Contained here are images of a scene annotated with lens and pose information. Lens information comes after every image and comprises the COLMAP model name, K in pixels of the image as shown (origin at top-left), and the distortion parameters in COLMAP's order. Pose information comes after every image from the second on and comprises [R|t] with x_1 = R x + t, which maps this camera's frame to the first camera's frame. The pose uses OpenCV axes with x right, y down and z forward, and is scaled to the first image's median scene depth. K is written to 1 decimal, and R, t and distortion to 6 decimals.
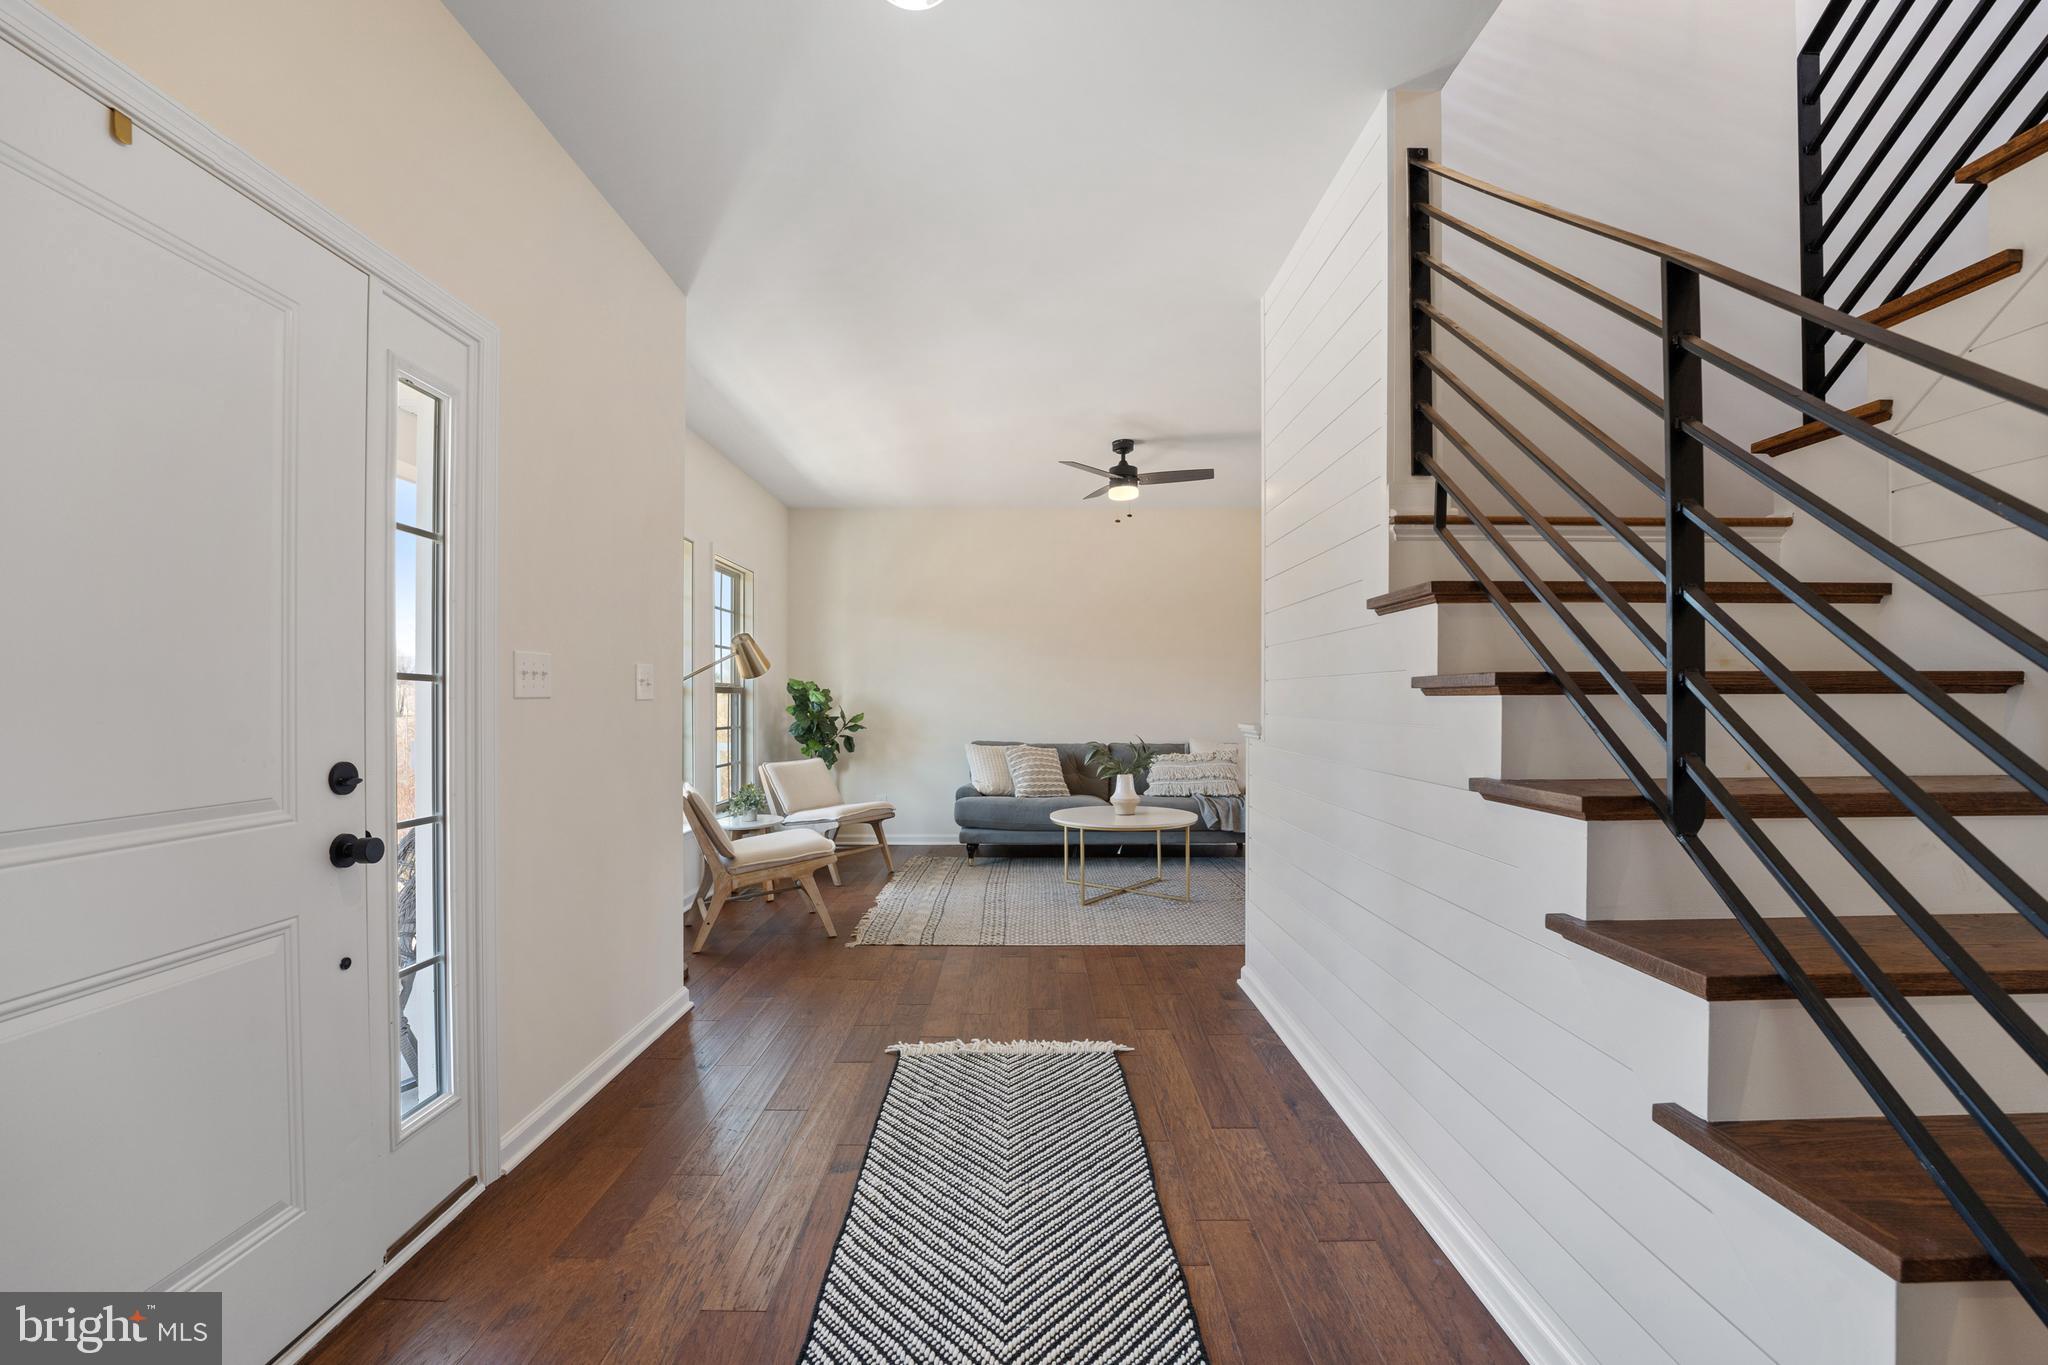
lens RADIAL K [[852.8, 0, 1046.4], [0, 852.8, 687.5], [0, 0, 1]] dist [-0.023153, 0.000284]
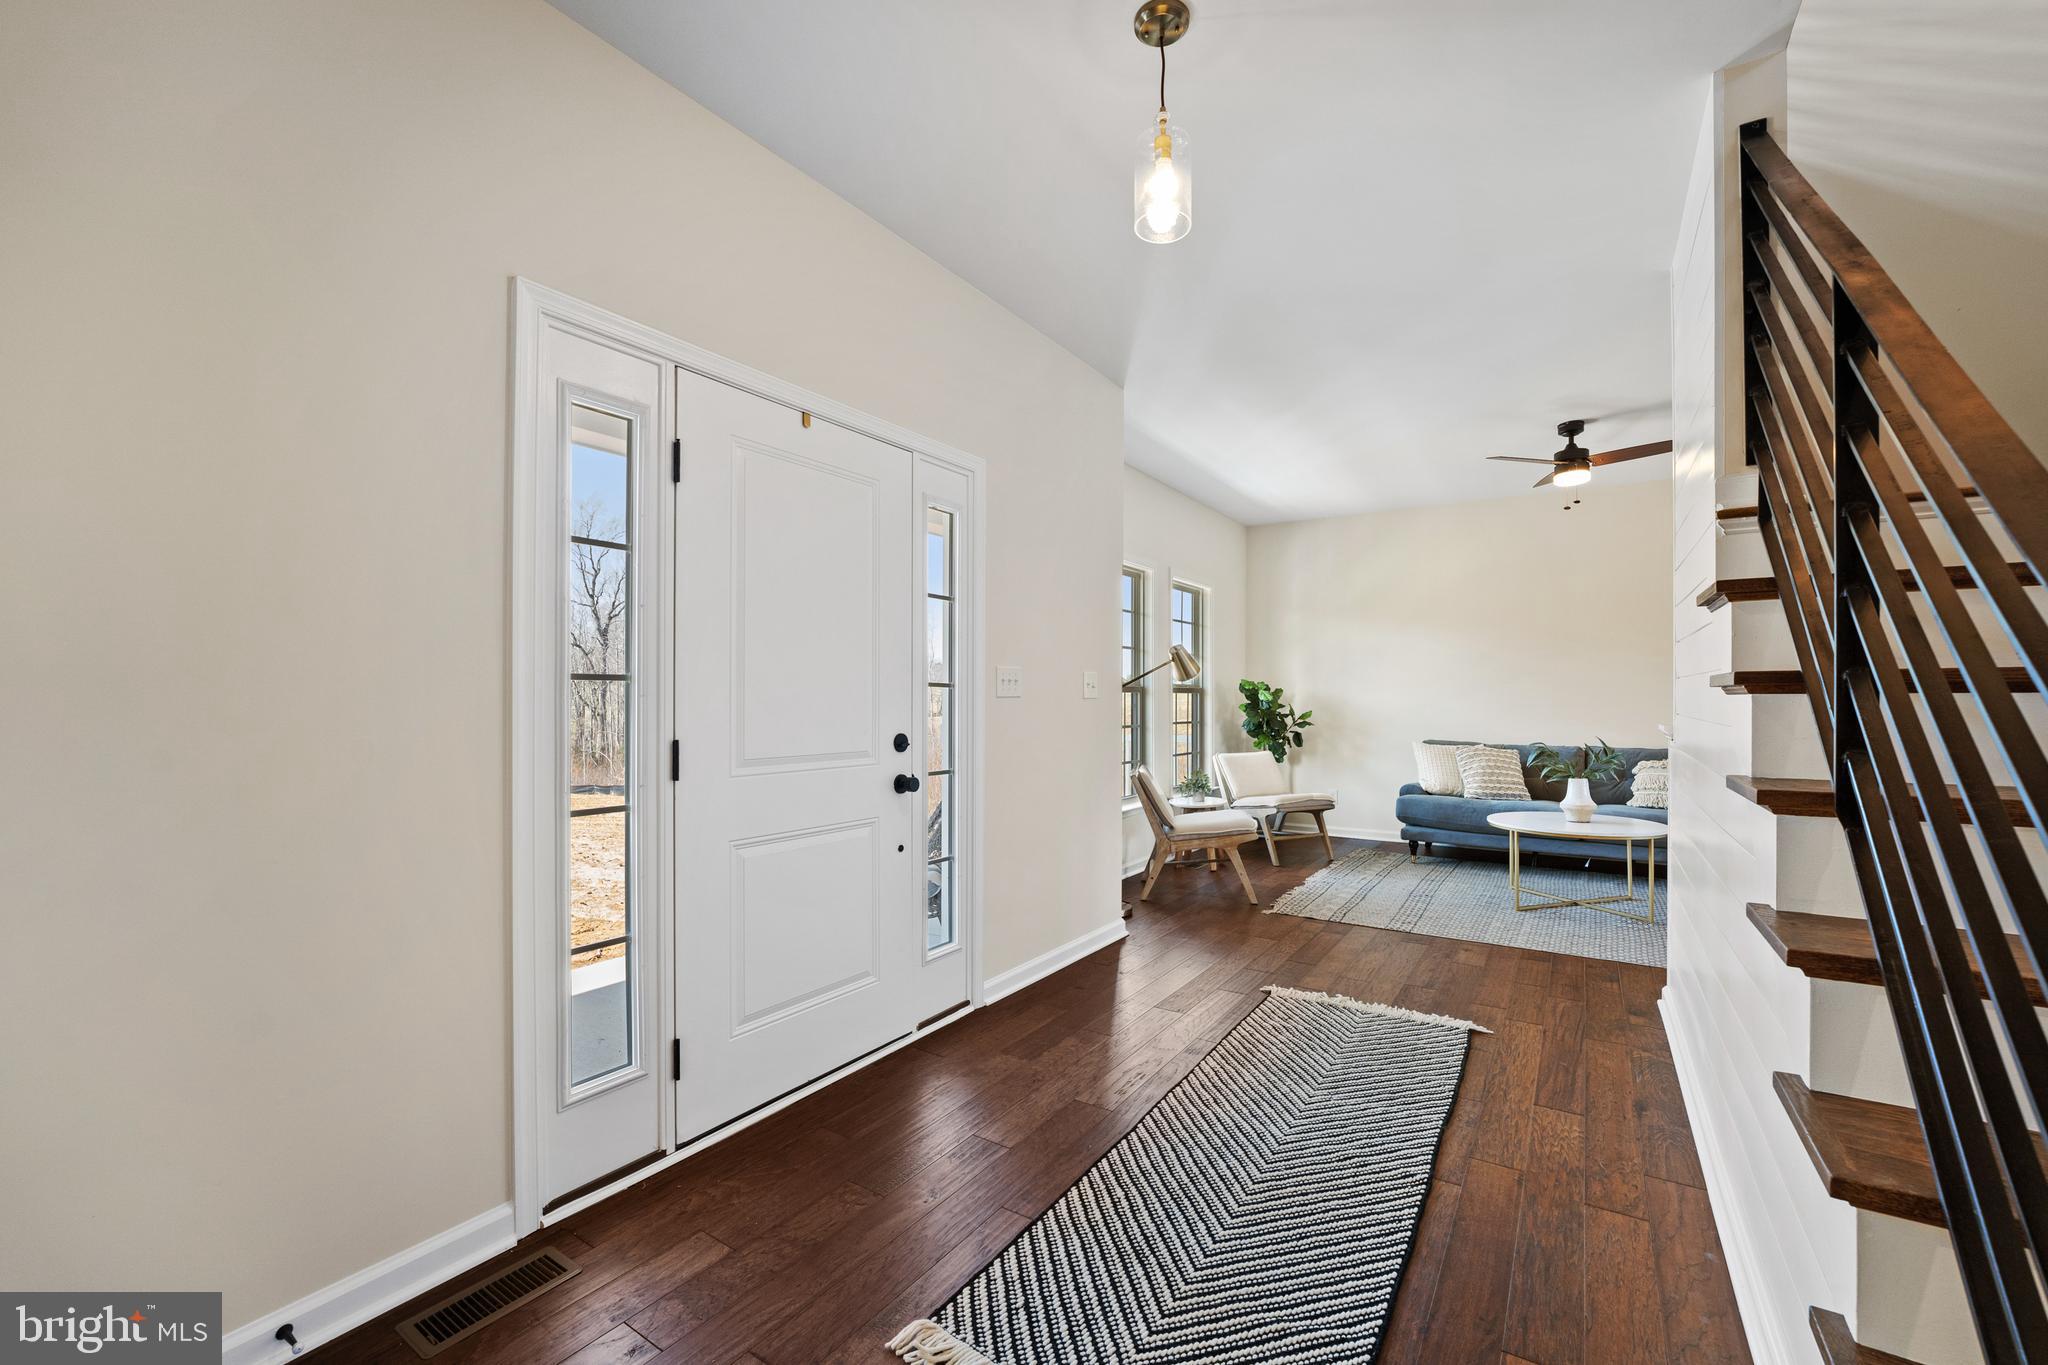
lens RADIAL K [[852.8, 0, 1040.4], [0, 852.8, 657.9], [0, 0, 1]] dist [-0.023153, 0.000284]
pose [[0.829544, -0.025410, -0.557863, 0.219806], [0.006656, 0.999343, -0.035620, -0.001970], [0.558402, 0.025835, 0.829168, -0.174906]]
